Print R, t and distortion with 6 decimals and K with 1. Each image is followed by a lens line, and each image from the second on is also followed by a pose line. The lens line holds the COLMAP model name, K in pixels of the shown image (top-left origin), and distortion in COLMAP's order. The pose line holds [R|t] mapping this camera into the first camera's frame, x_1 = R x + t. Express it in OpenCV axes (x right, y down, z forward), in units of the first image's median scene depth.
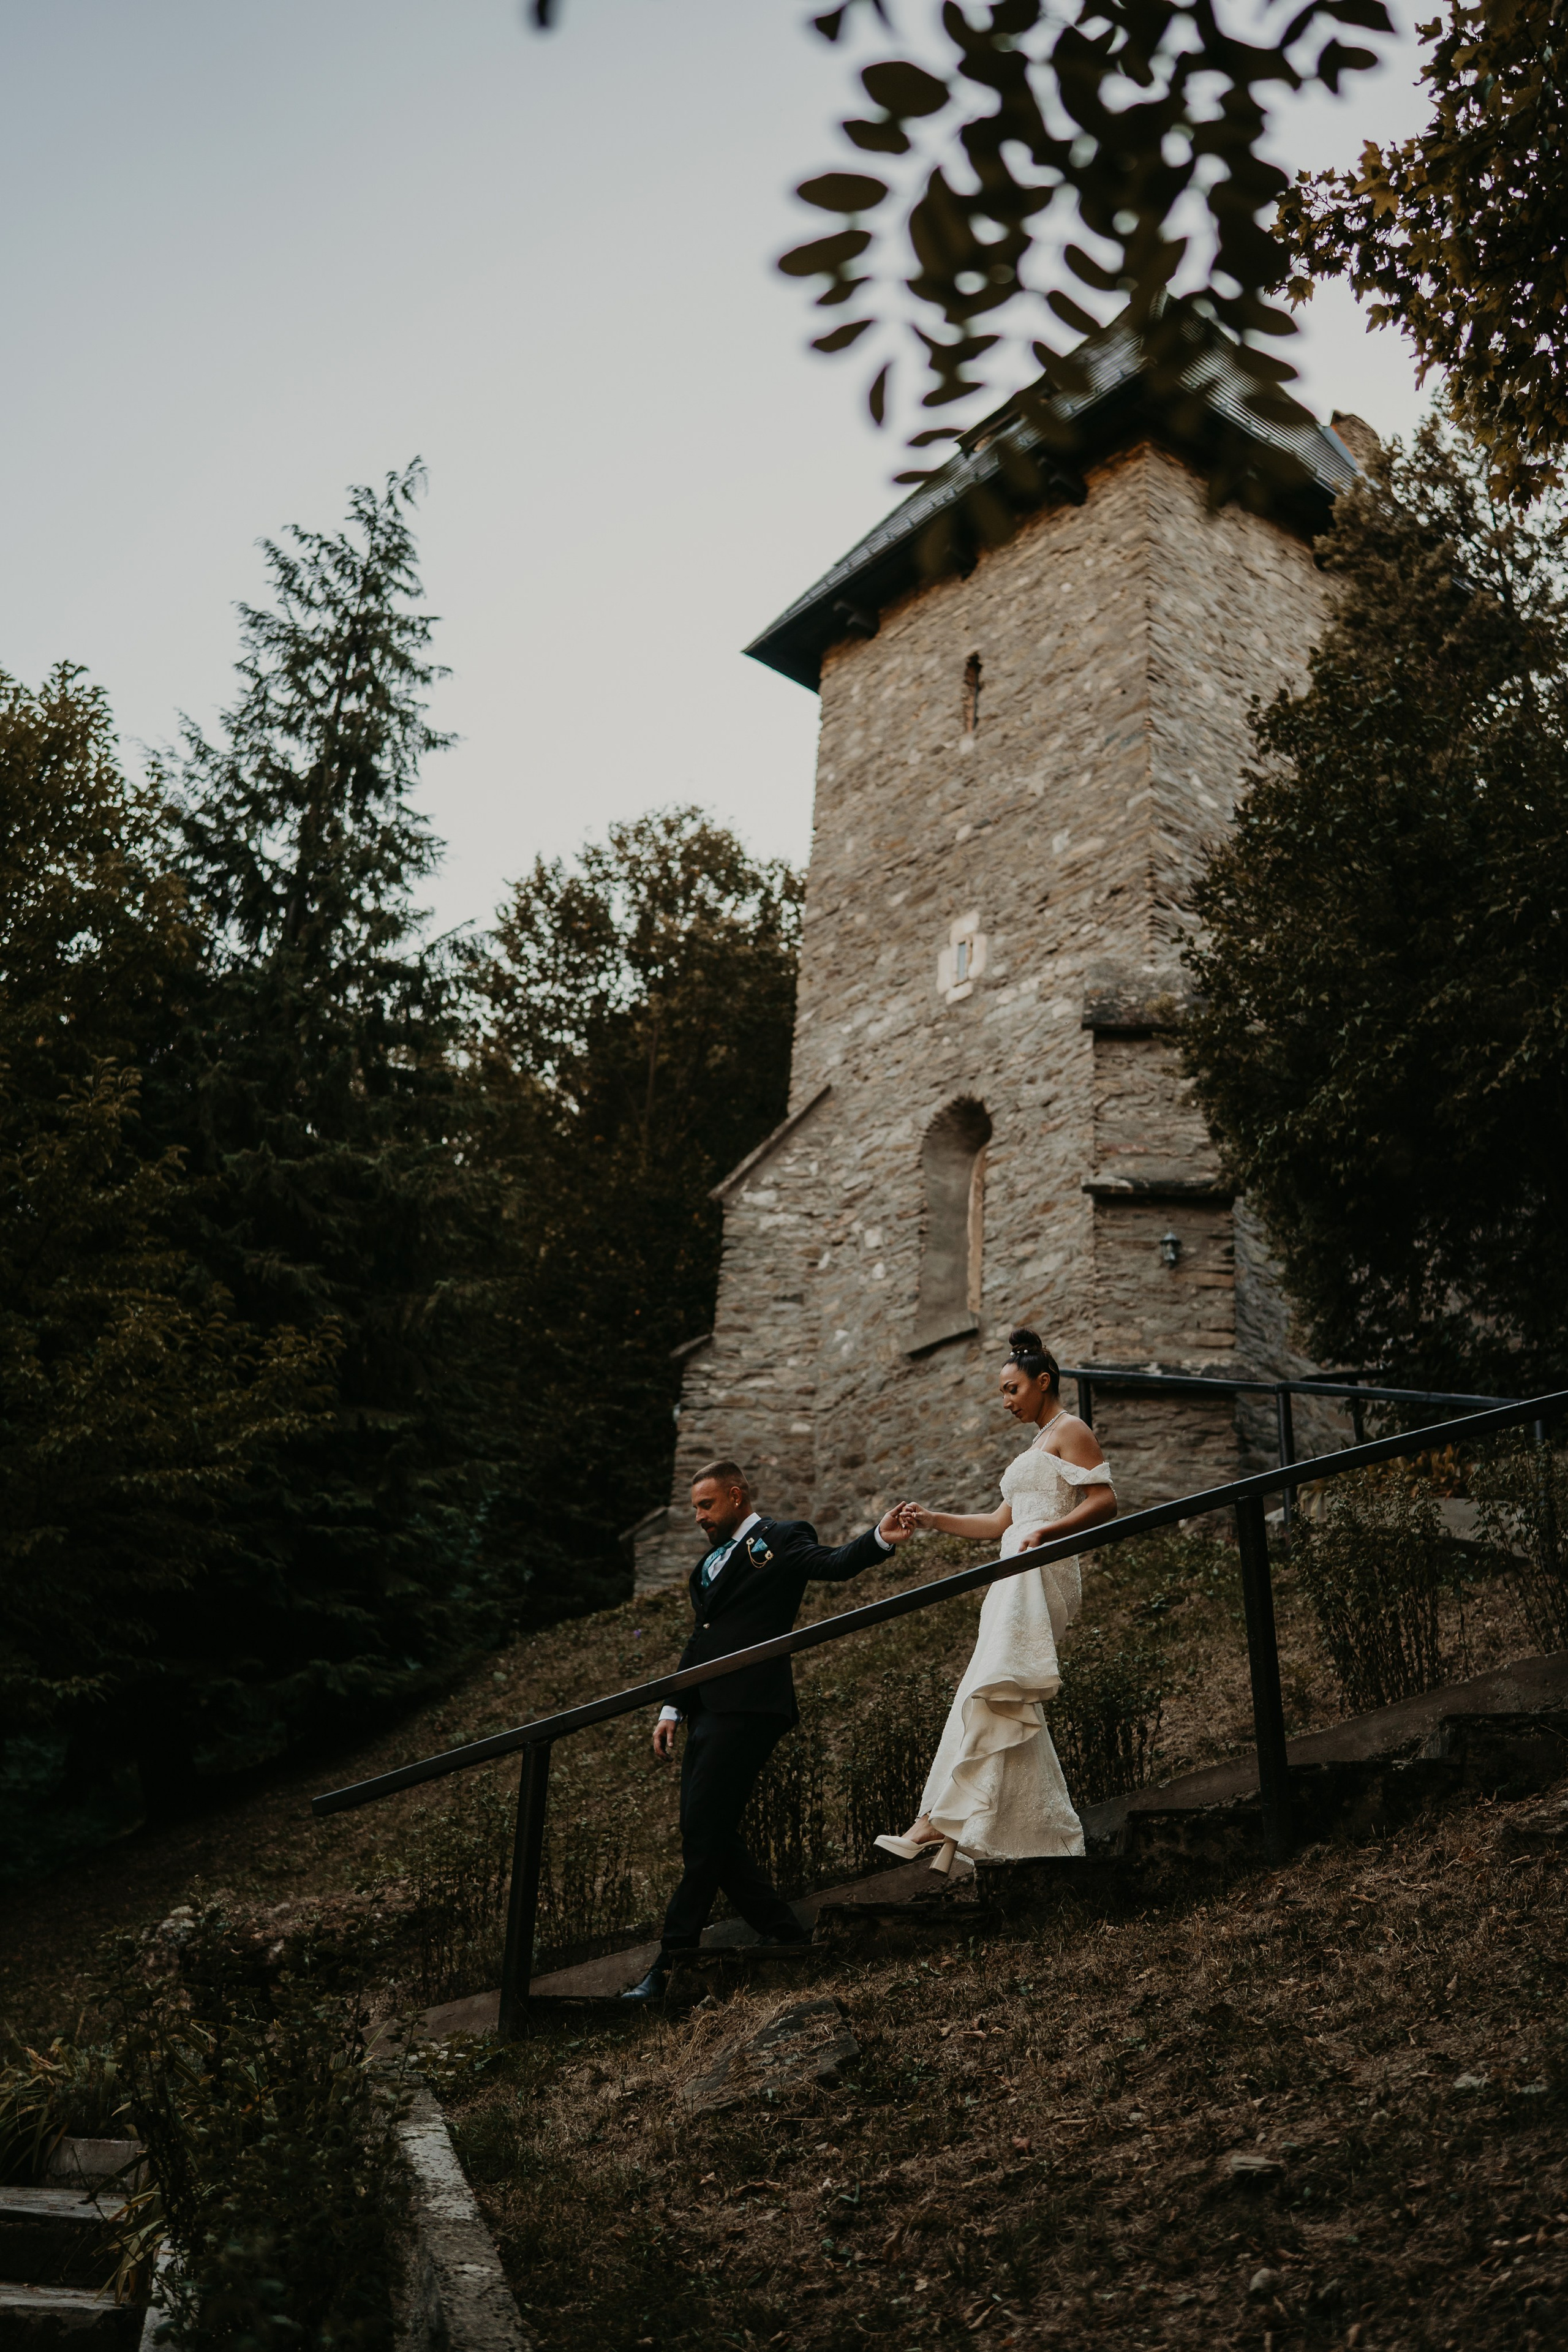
lens RADIAL K [[2264.6, 0, 812.2], [0, 2264.6, 1178.9], [0, 0, 1]] dist [-0.177675, 0.231068]
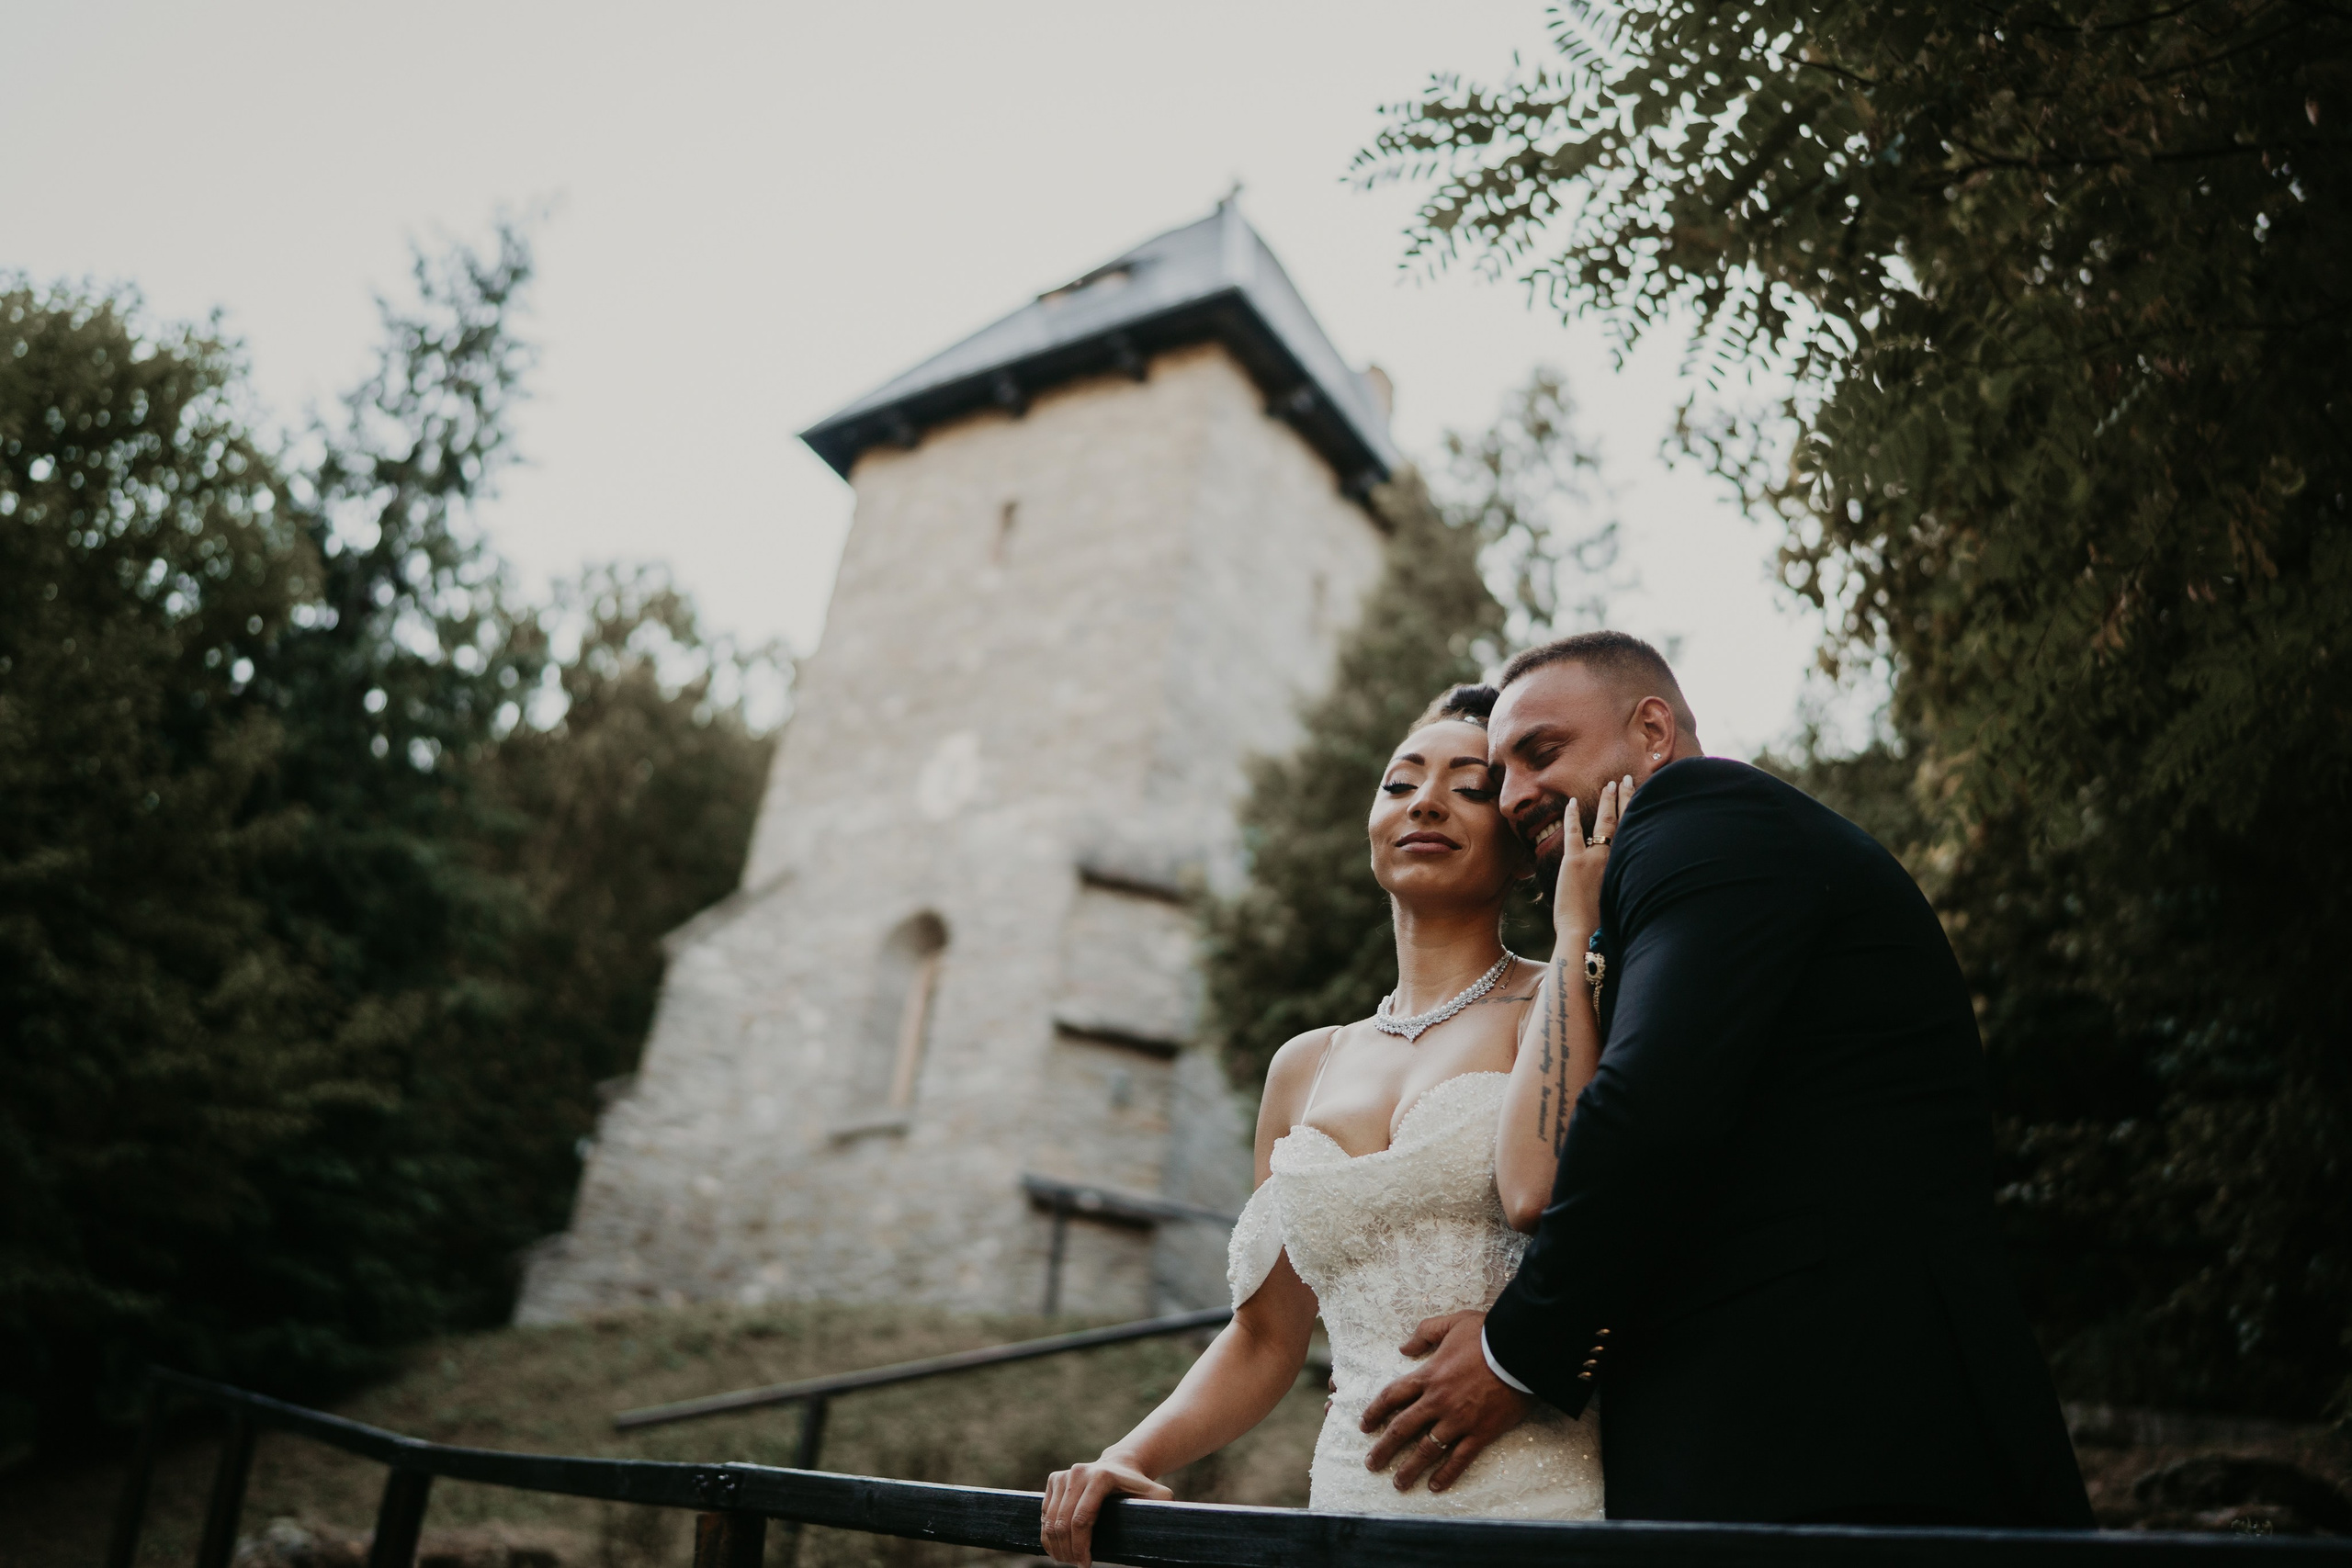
lens RADIAL K [[2336.4, 0, 1176.0], [0, 2336.4, 784.0], [0, 0, 1]] dist [-0.169464, 0.219850]
pose [[0.946401, 0.222931, 0.233724, -0.089786], [-0.201239, 0.972981, -0.113188, 0.008121], [-0.252642, 0.060087, 0.965692, -0.082560]]
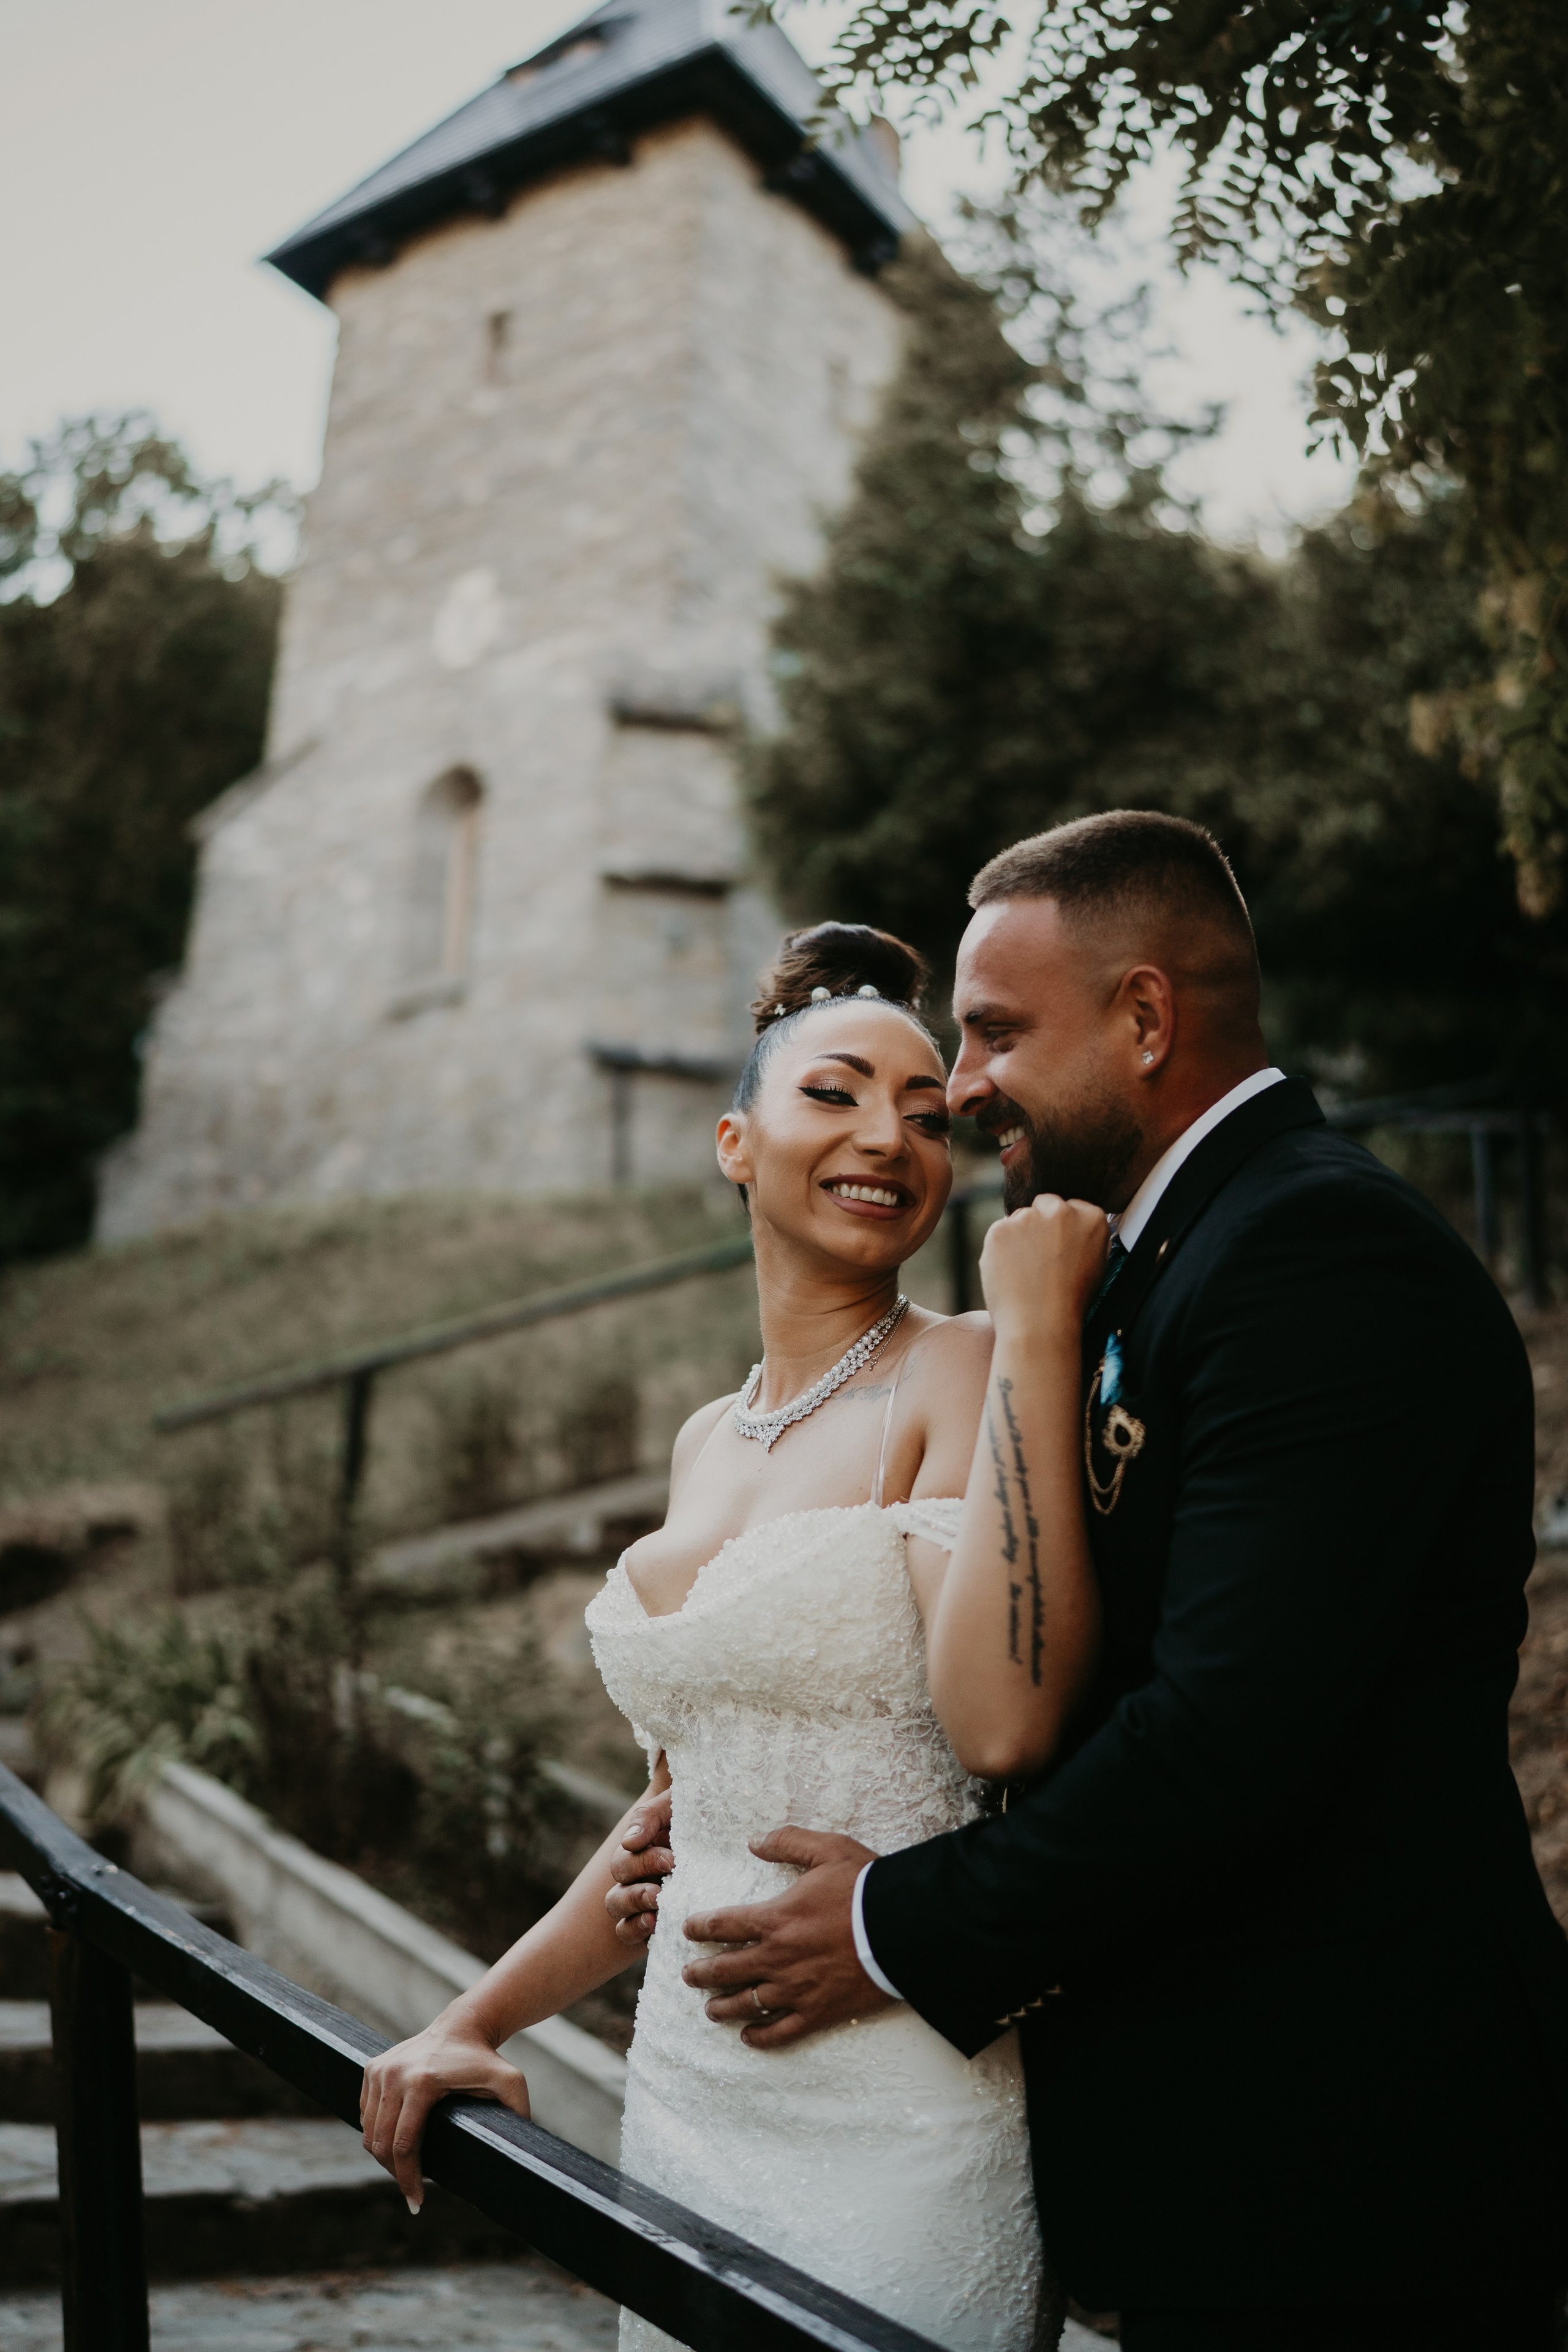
lens RADIAL K [[2341.8, 0, 777.0], [0, 2341.8, 1166.9], [0, 0, 1]] dist [-0.164812, 0.229098]
pose [[0.957872, 0.064236, 0.279919, -0.076514], [-0.105811, 0.985038, 0.136033, -0.012995], [-0.266993, -0.159921, 0.950337, -0.057677]]
